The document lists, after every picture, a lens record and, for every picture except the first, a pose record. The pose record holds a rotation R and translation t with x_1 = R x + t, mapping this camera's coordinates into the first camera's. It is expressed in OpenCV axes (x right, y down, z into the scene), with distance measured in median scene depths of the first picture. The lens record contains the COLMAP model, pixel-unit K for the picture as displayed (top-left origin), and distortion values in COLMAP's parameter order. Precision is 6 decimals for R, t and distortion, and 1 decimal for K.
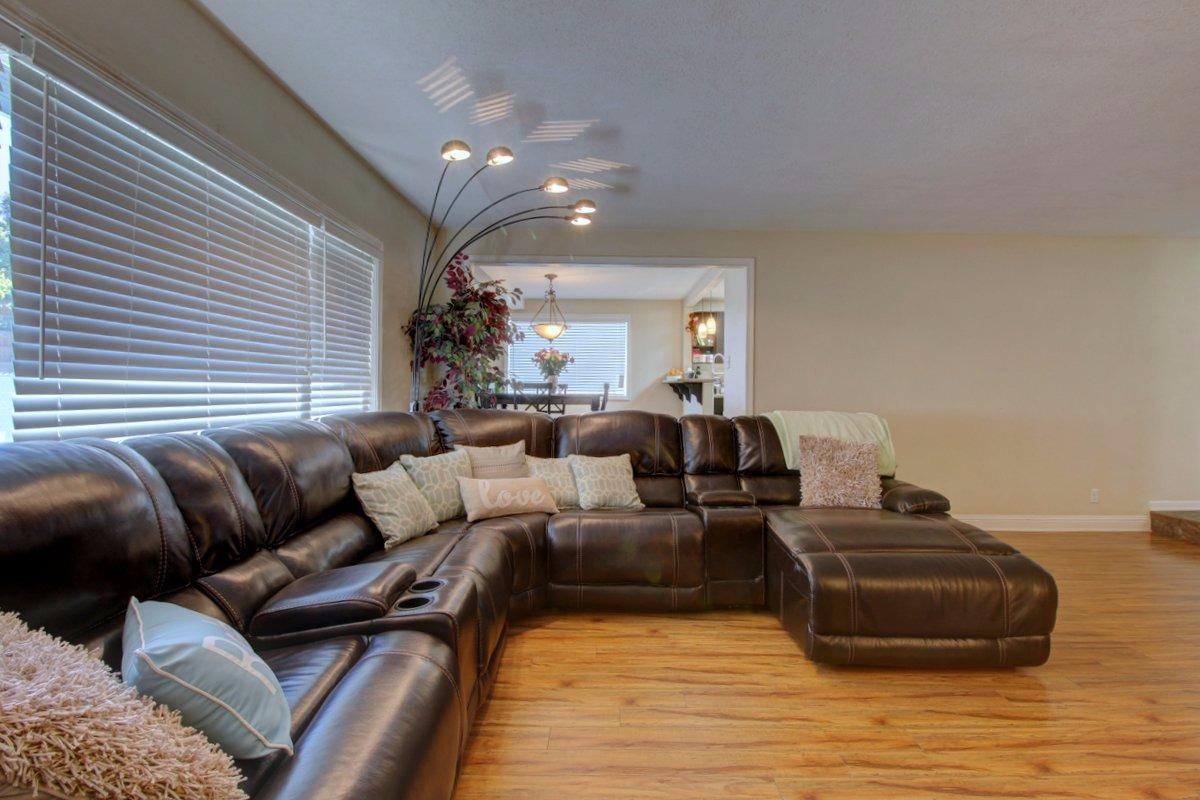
lens RADIAL K [[549.1, 0, 586.6], [0, 549.1, 389.4], [0, 0, 1]] dist [0.005732, -0.012233]
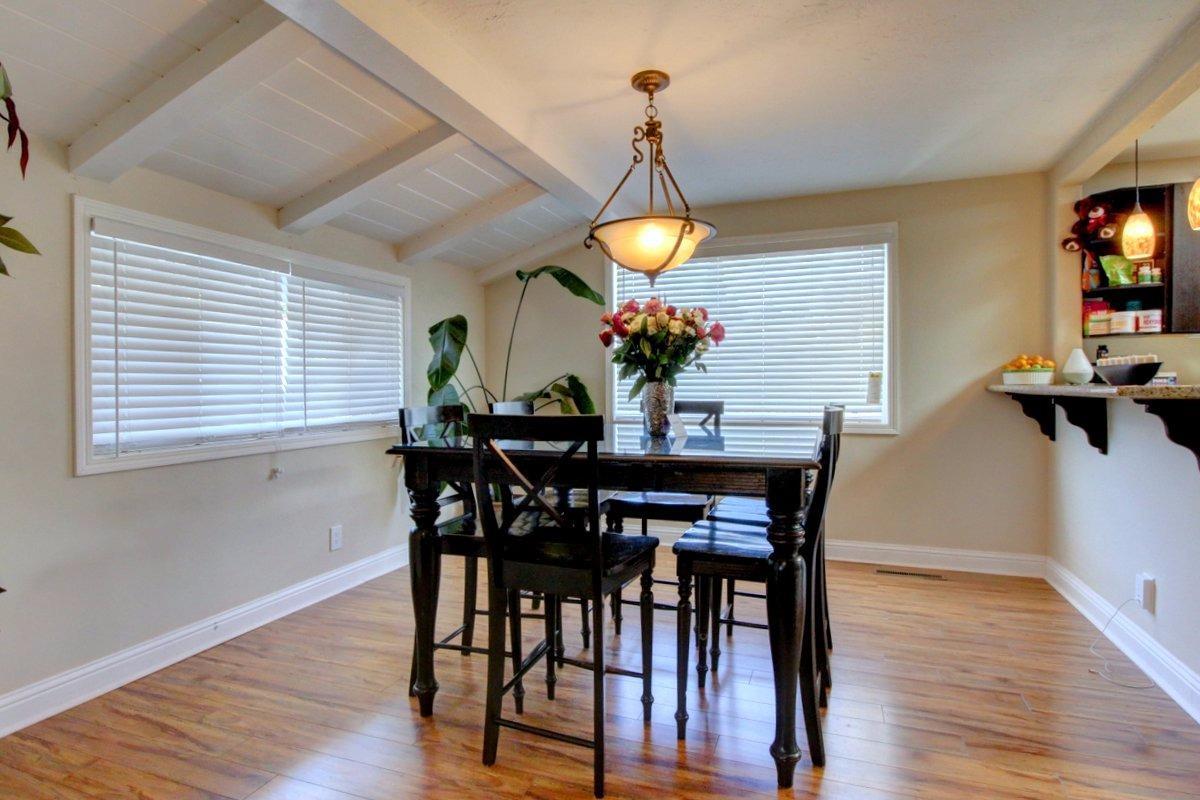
lens RADIAL K [[608.6, 0, 597.8], [0, 608.6, 388.9], [0, 0, 1]] dist [0.002670, -0.011848]
pose [[0.943390, -0.001170, -0.331684, 0.020749], [0.006820, 0.999851, 0.015871, -0.021678], [0.331616, -0.017234, 0.943257, 0.516631]]
